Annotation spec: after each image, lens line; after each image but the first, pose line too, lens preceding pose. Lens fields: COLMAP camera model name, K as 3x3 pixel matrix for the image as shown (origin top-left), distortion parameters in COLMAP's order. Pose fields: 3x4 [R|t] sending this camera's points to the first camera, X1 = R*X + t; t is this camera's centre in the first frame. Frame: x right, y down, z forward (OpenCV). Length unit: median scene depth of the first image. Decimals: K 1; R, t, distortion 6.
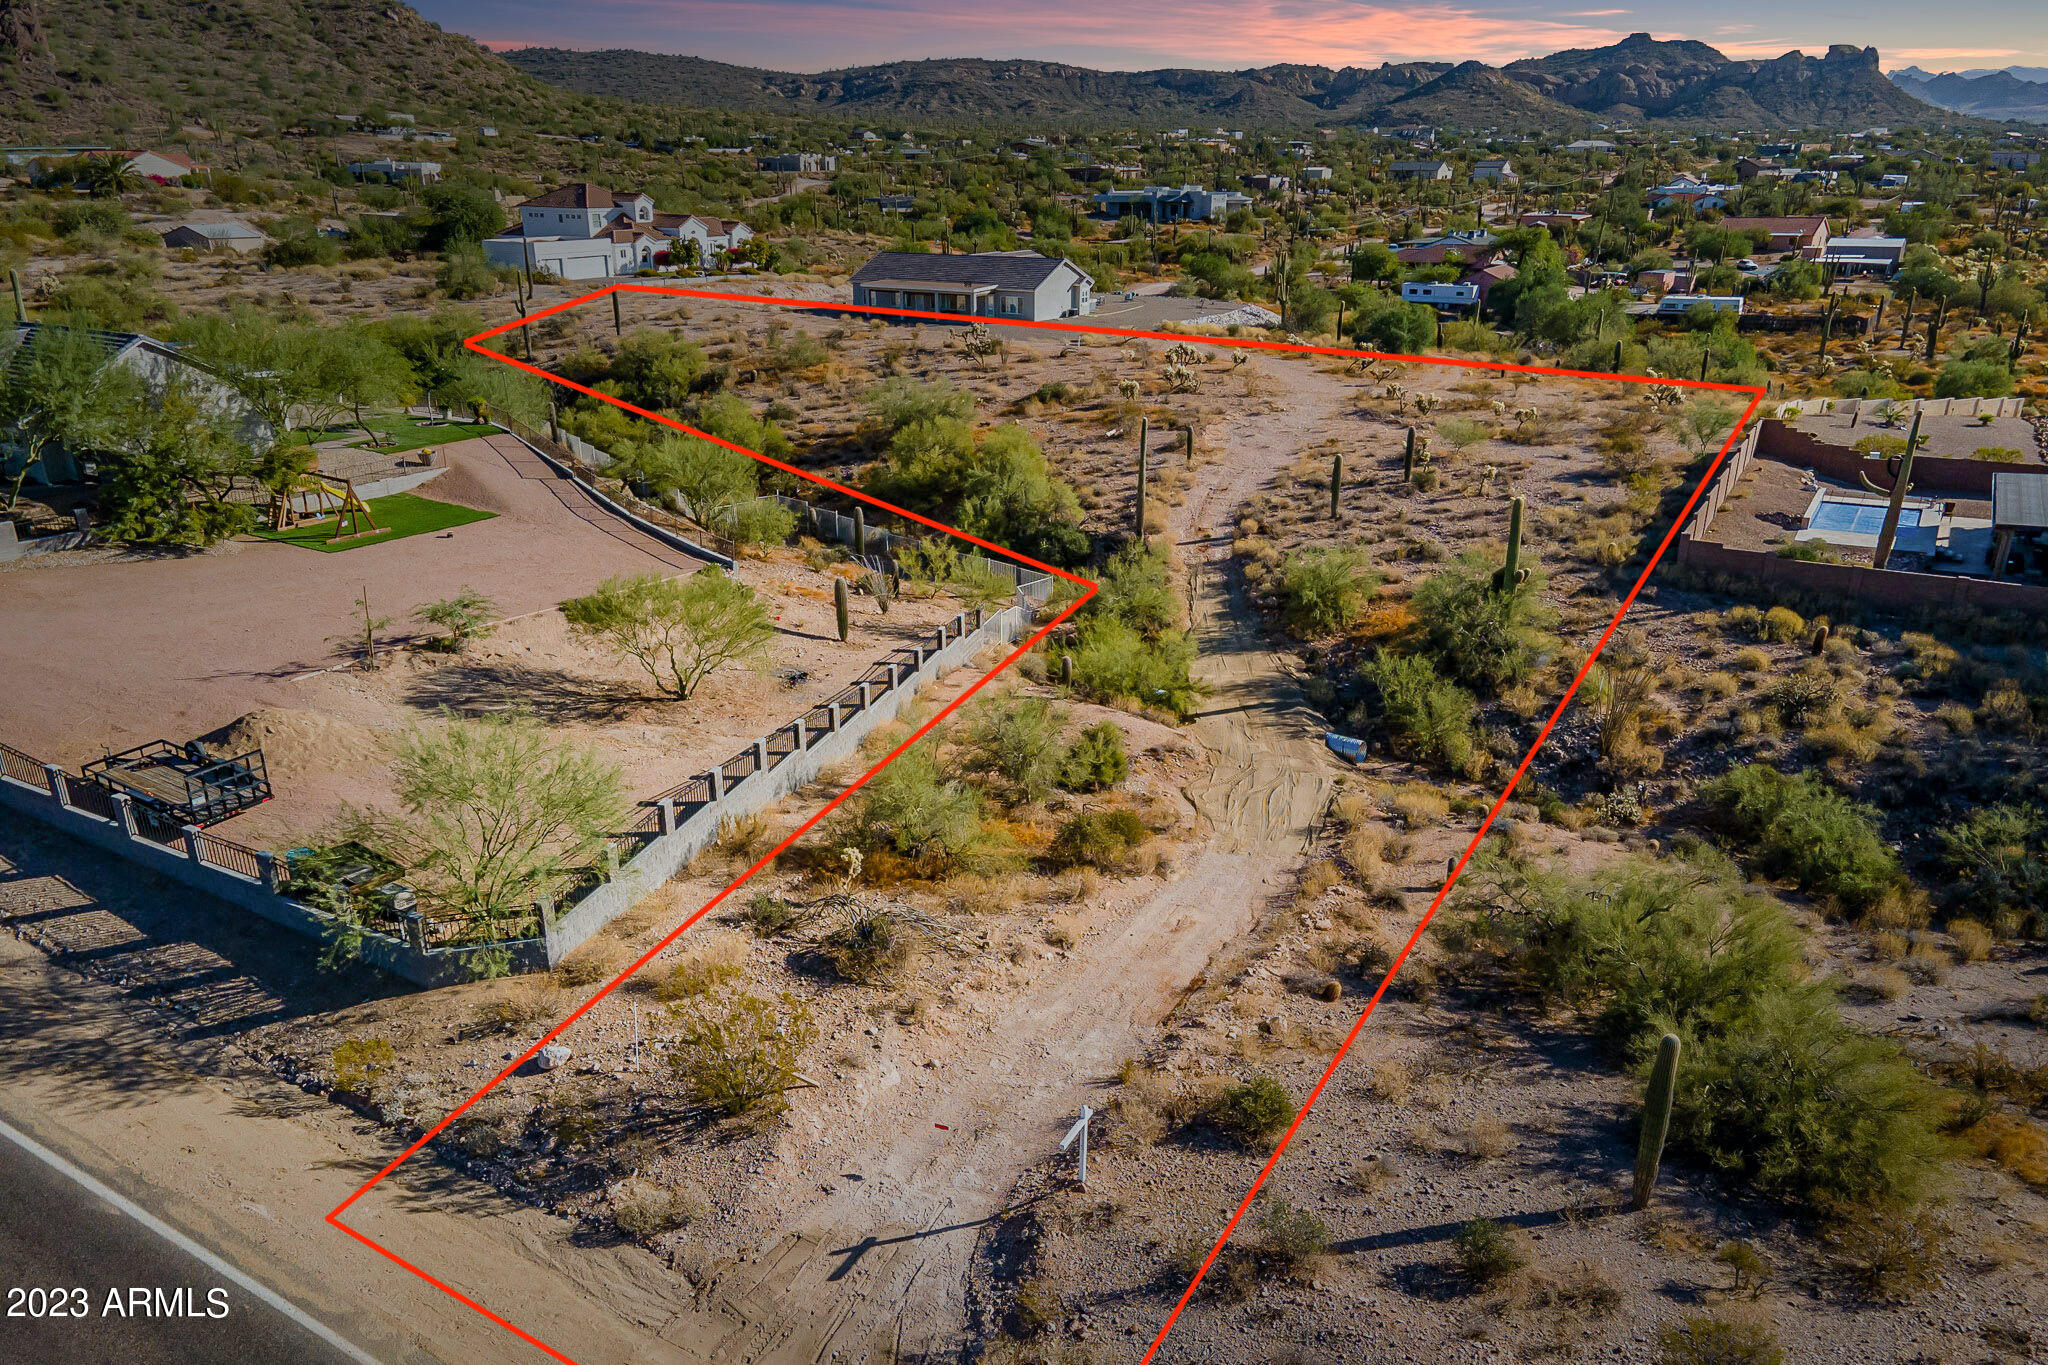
lens RADIAL K [[1486.5, 0, 1017.8], [0, 1486.5, 764.3], [0, 0, 1]] dist [0.037670, 0.024694]
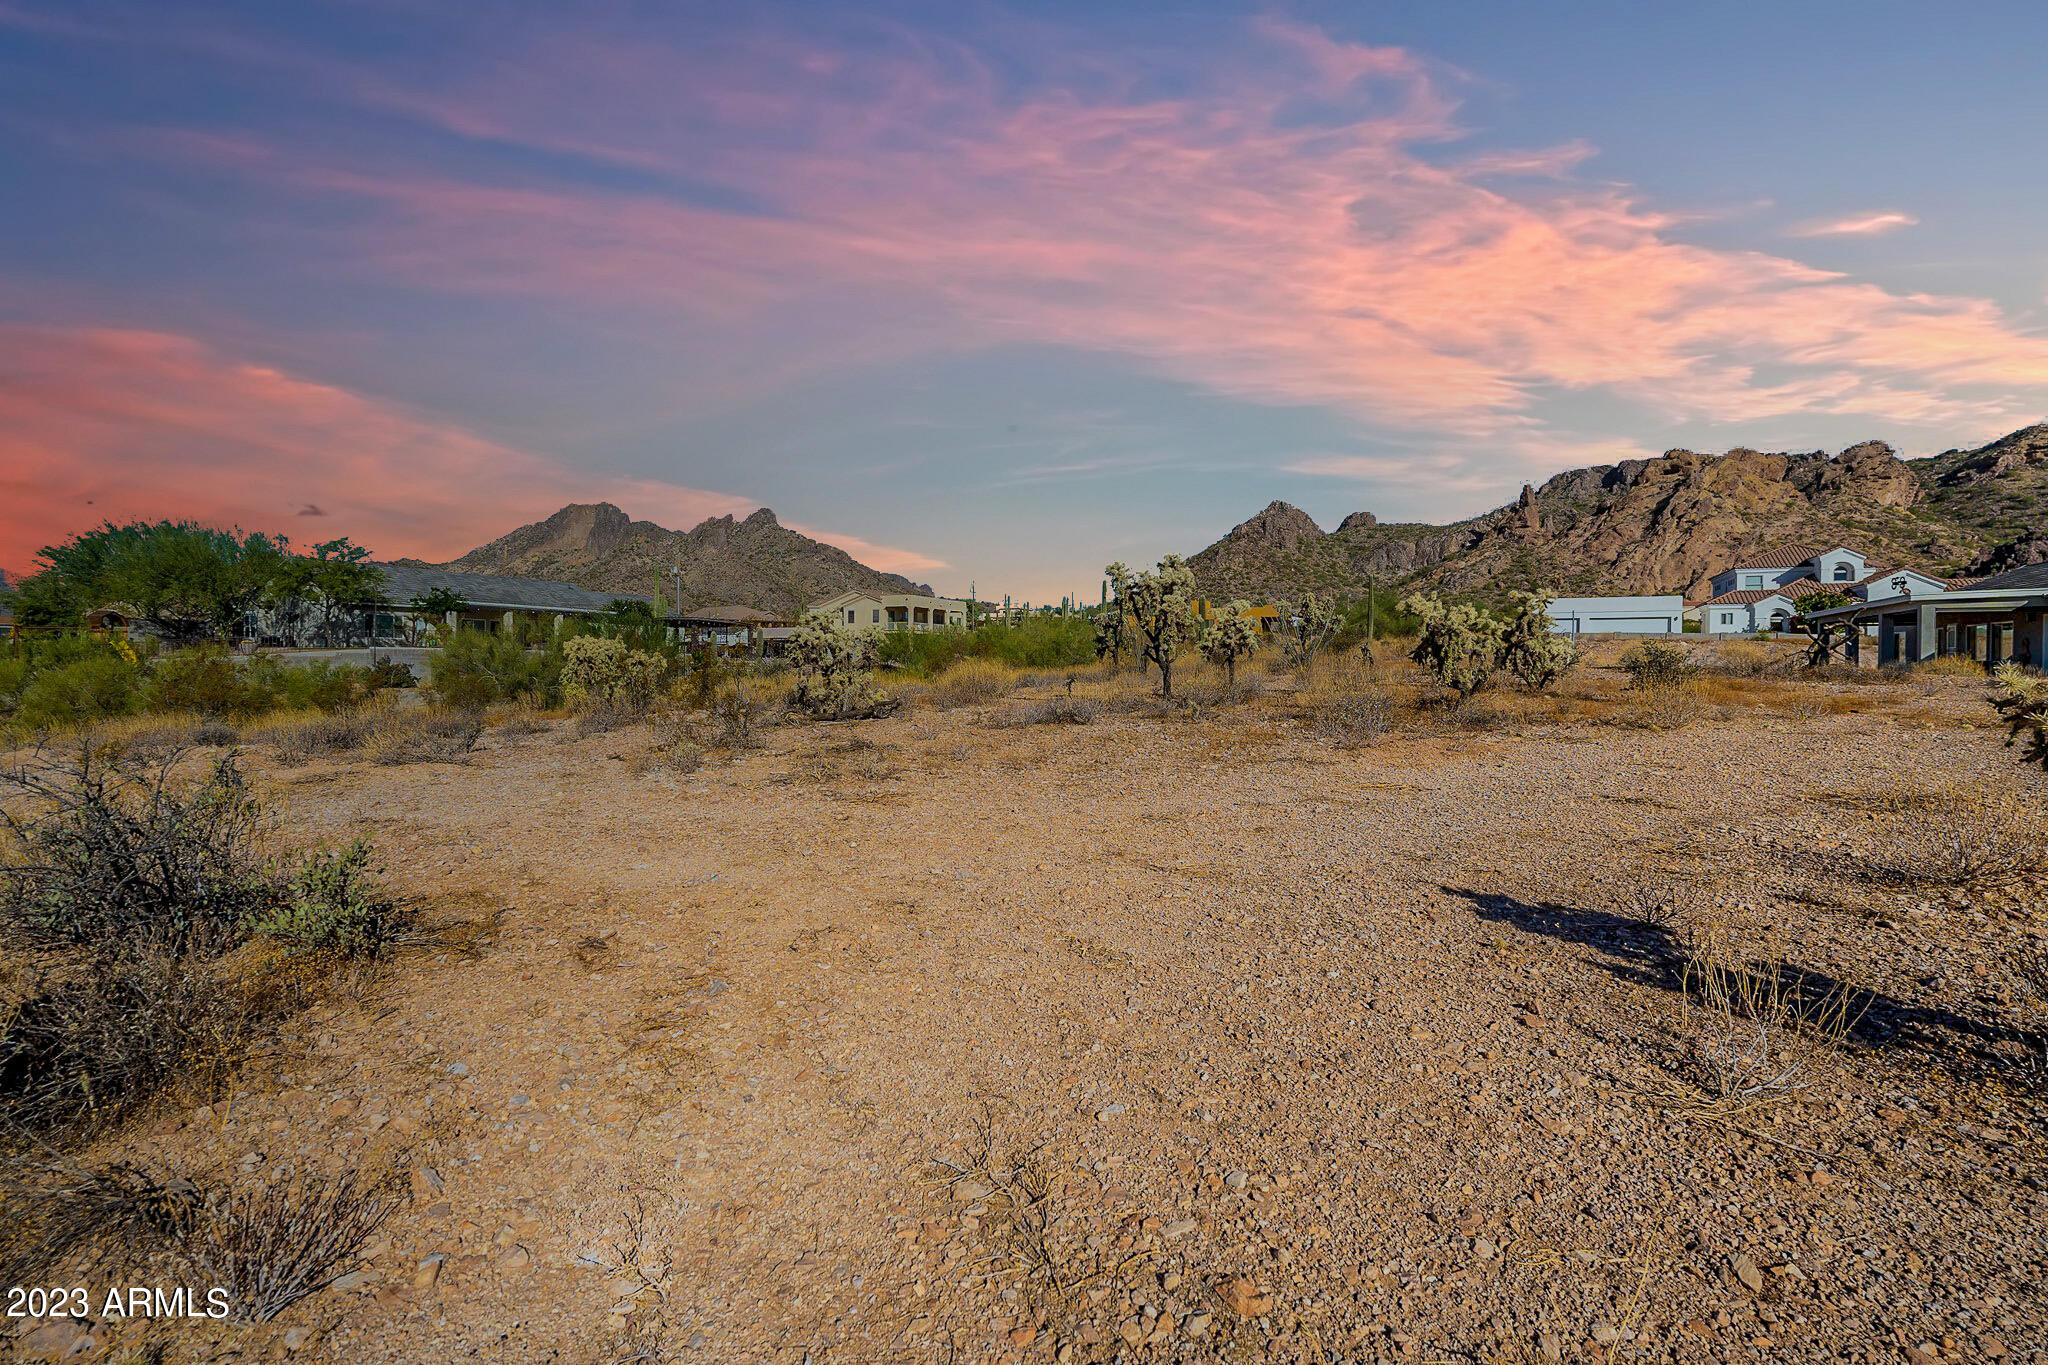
lens RADIAL K [[1003.2, 0, 1018.3], [0, 1003.2, 682.8], [0, 0, 1]] dist [-0.004392, 0.001203]
pose [[0.104293, 0.013588, -0.994454, 0.484681], [-0.384959, 0.922516, -0.027768, -0.467941], [0.917022, 0.385720, 0.101443, 1.804774]]
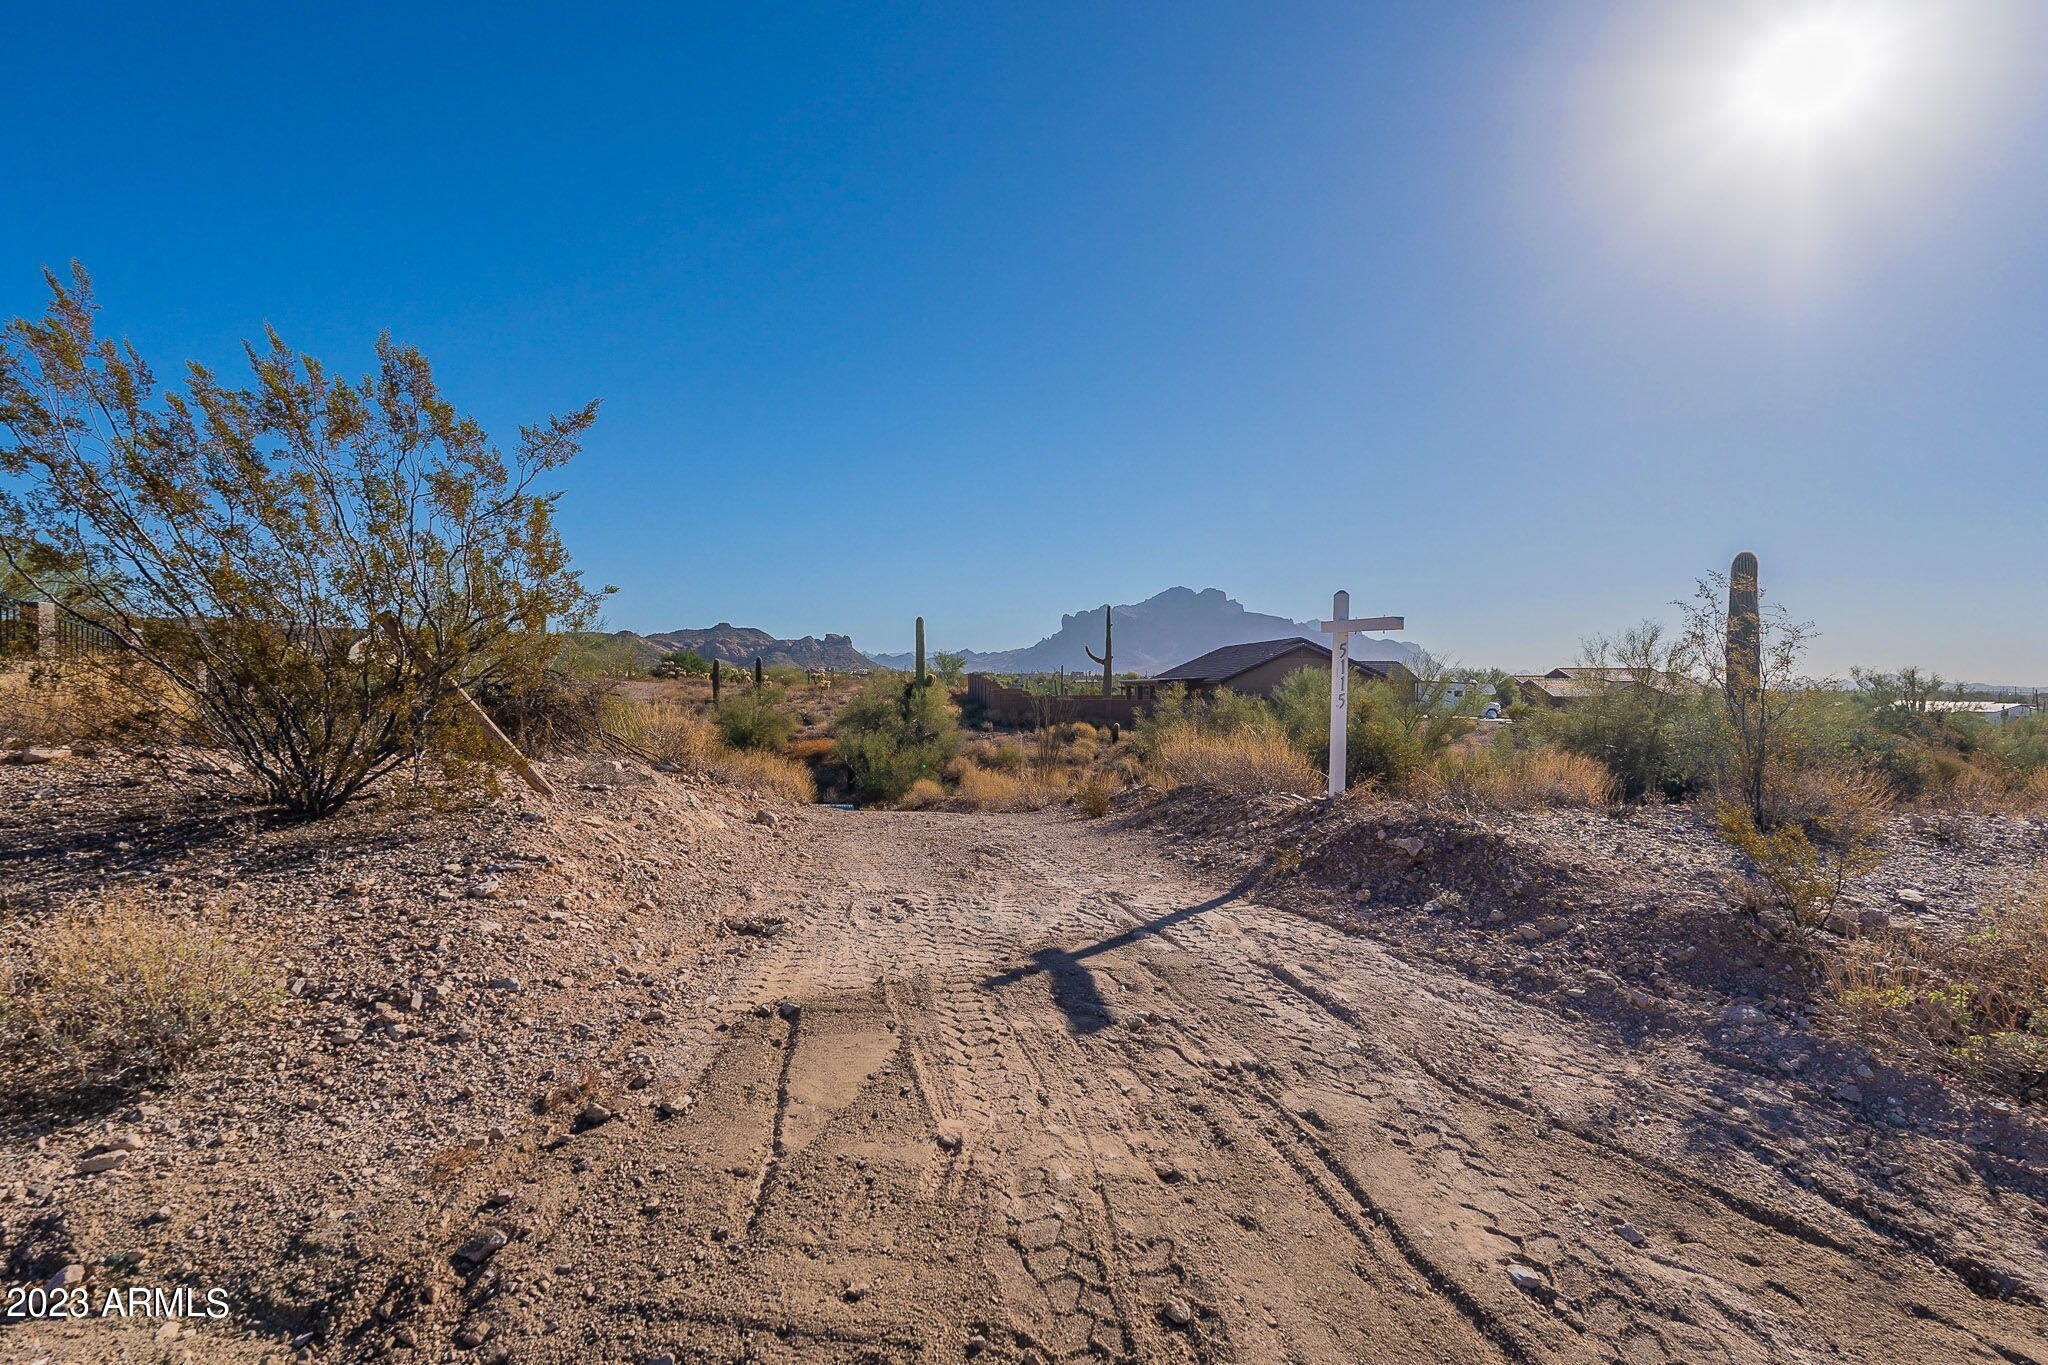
lens RADIAL K [[1003.2, 0, 1030.3], [0, 1003.2, 686.1], [0, 0, 1]] dist [-0.004392, 0.001203]
pose [[0.792200, 0.000899, 0.610261, -0.094204], [0.232817, 0.923921, -0.303589, 0.146059], [-0.564106, 0.382583, 0.731720, 0.380512]]
